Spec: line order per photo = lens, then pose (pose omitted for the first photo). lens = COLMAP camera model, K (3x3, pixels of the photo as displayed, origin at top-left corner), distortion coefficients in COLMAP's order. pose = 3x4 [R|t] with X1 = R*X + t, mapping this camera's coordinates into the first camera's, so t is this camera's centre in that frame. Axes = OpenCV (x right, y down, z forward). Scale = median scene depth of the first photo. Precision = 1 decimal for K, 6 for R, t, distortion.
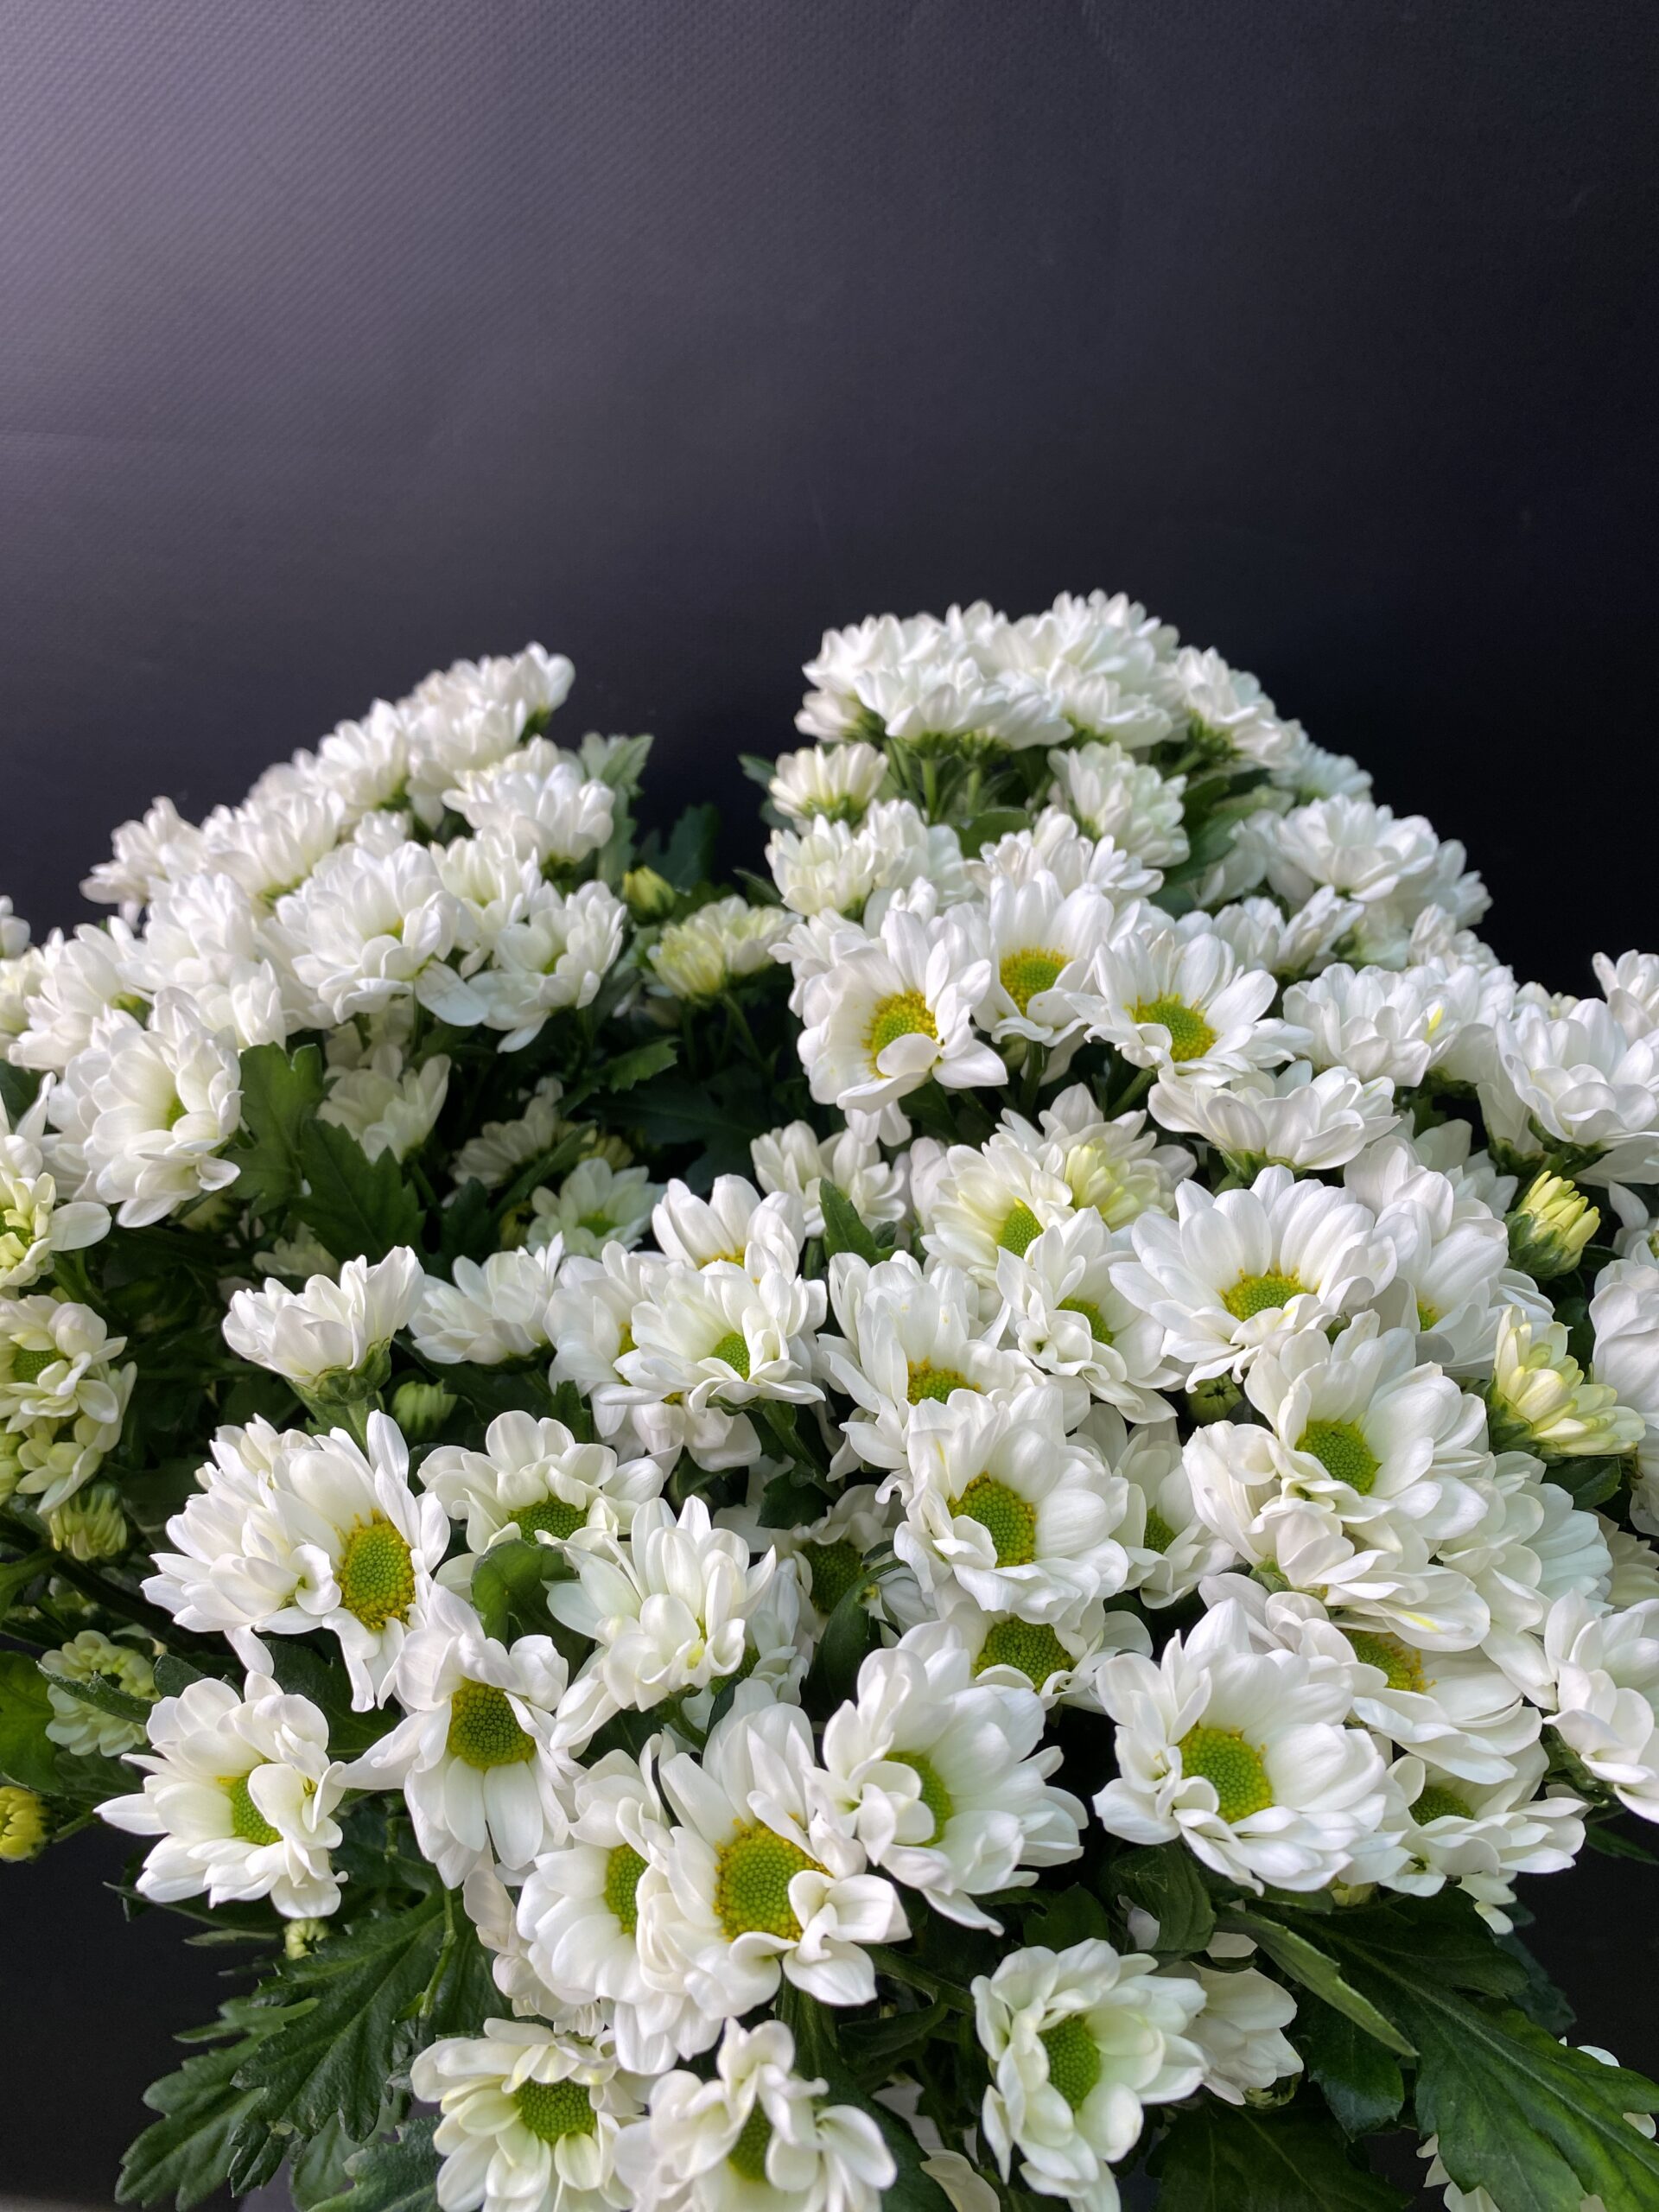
lens RADIAL K [[1796.8, 0, 829.5], [0, 1796.8, 1106.0], [0, 0, 1]] dist [-0.001149, -0.005236]
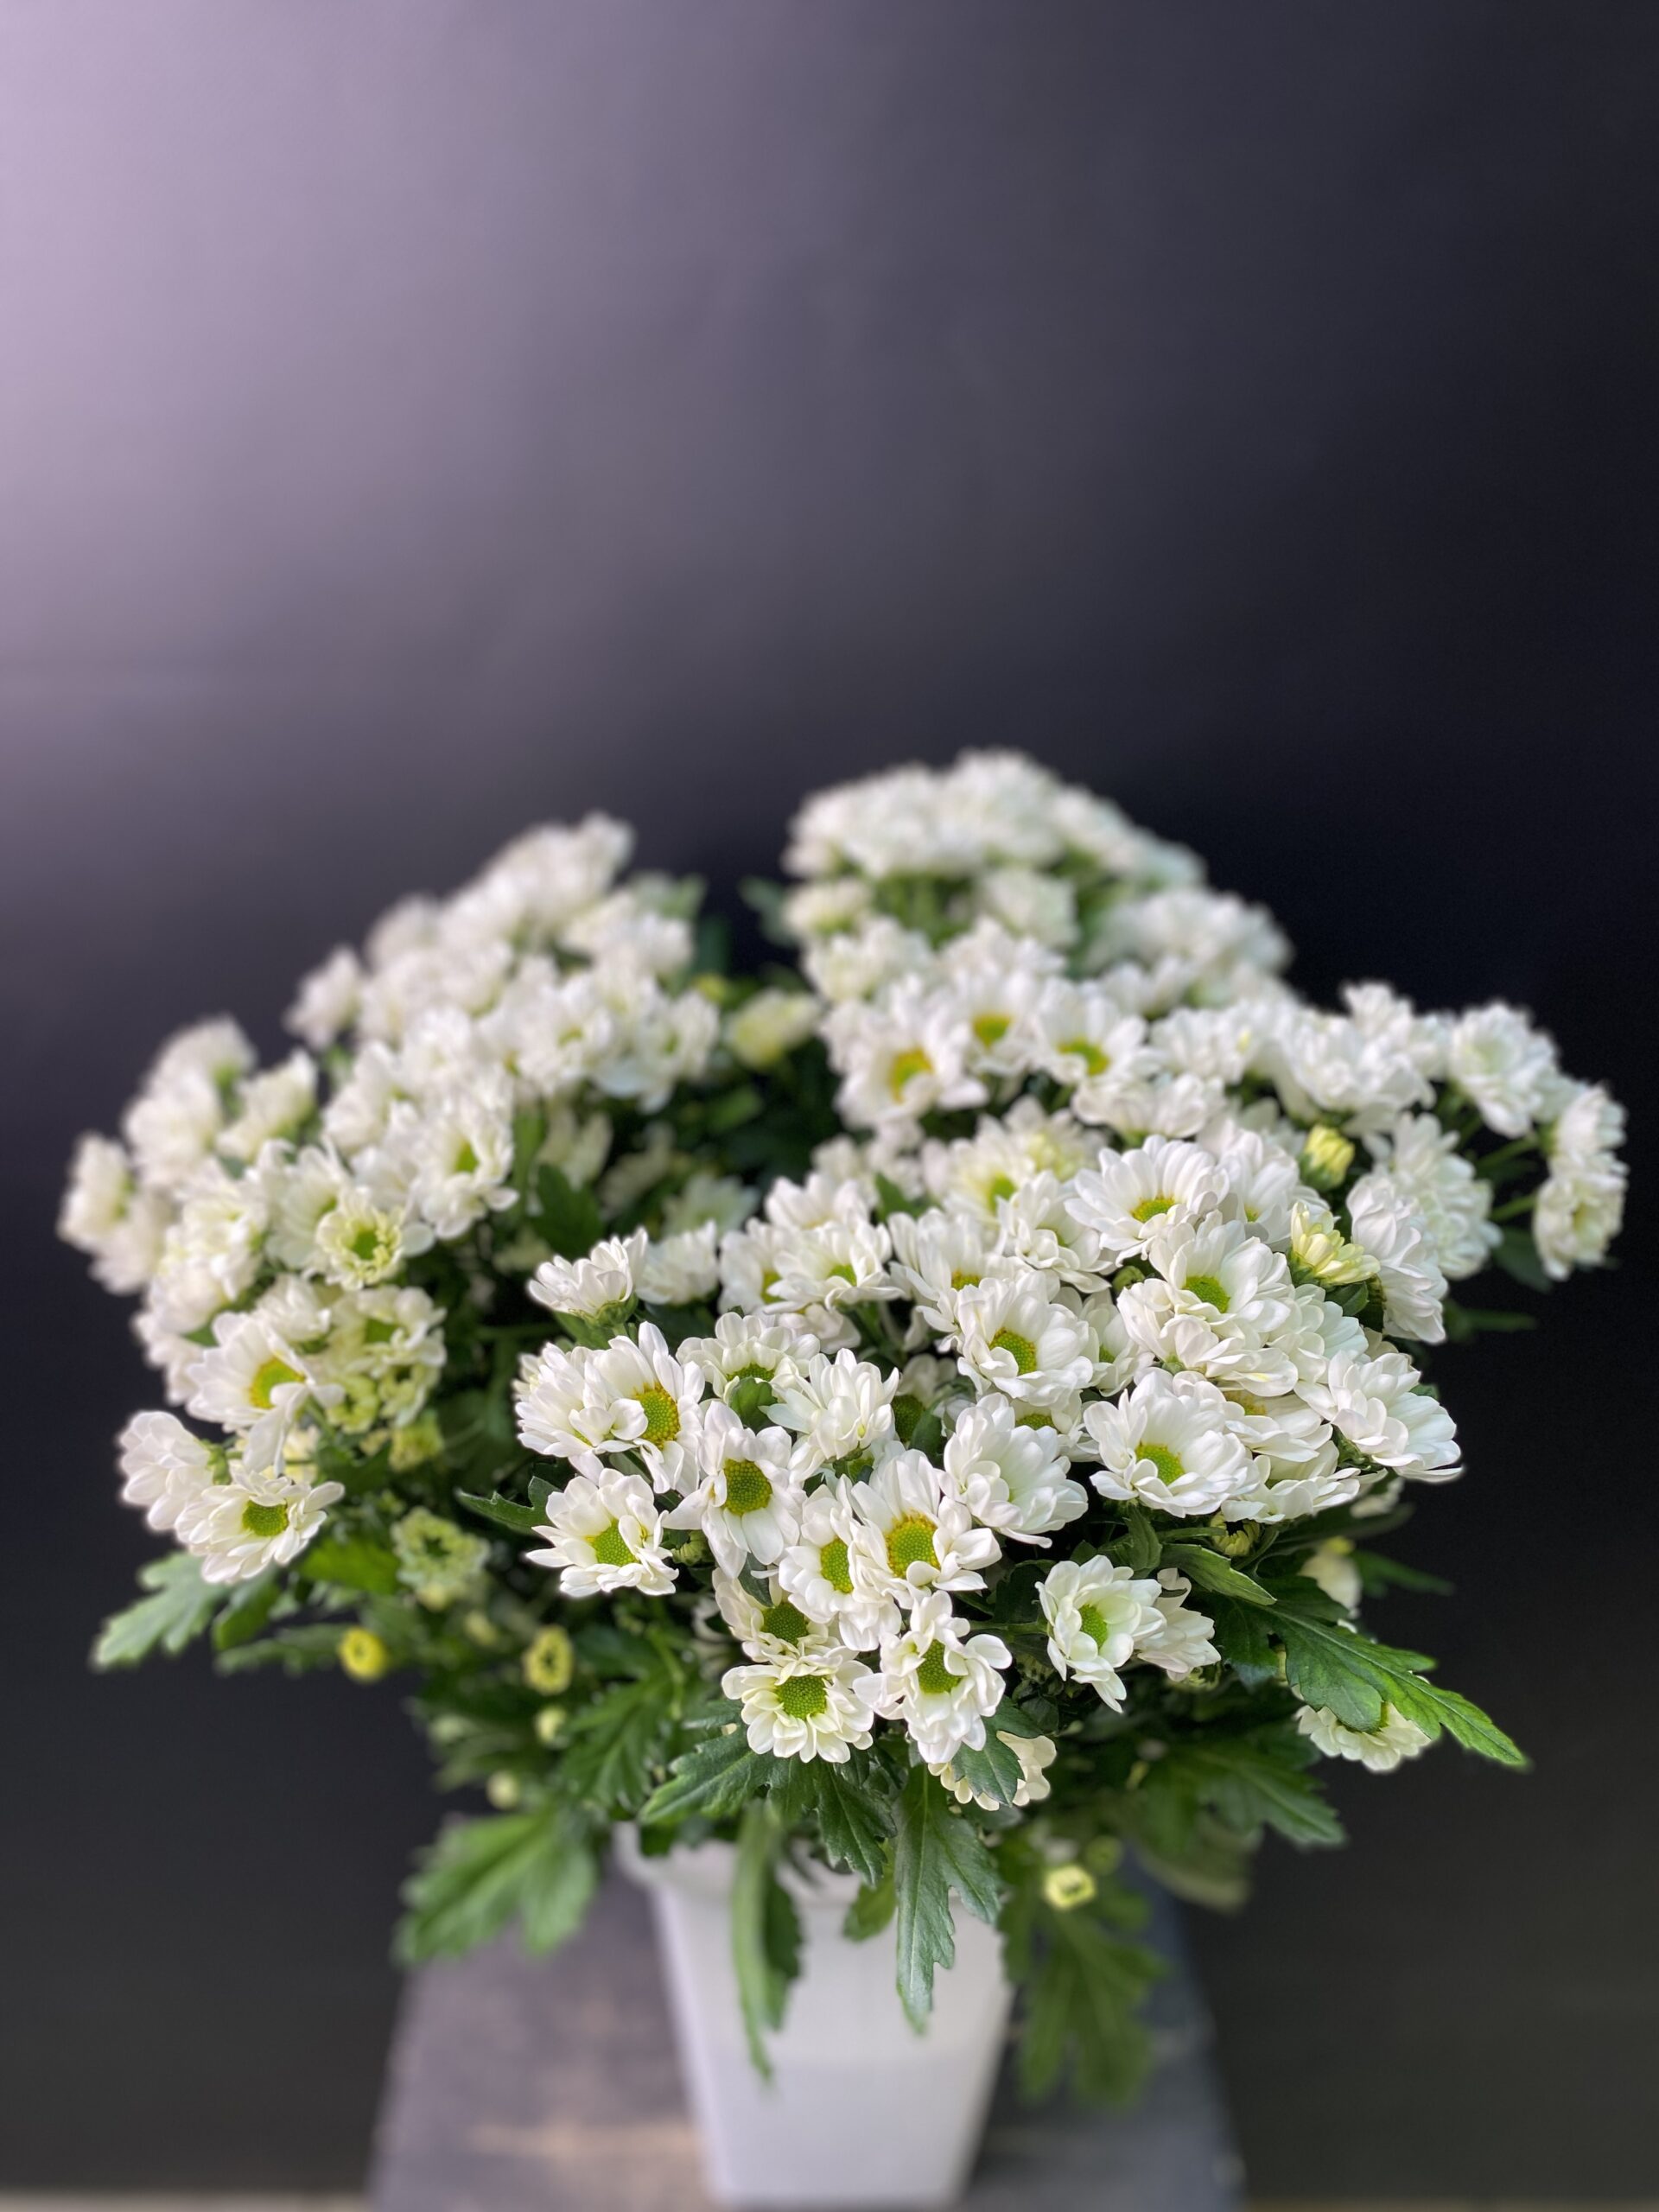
lens RADIAL K [[1736.6, 0, 829.5], [0, 1736.6, 1106.0], [0, 0, 1]] dist [0.091821, -0.002849]
pose [[0.994499, -0.082849, 0.064089, -0.156396], [0.084421, 0.996183, -0.022213, 0.016678], [-0.062004, 0.027501, 0.997697, -0.605764]]
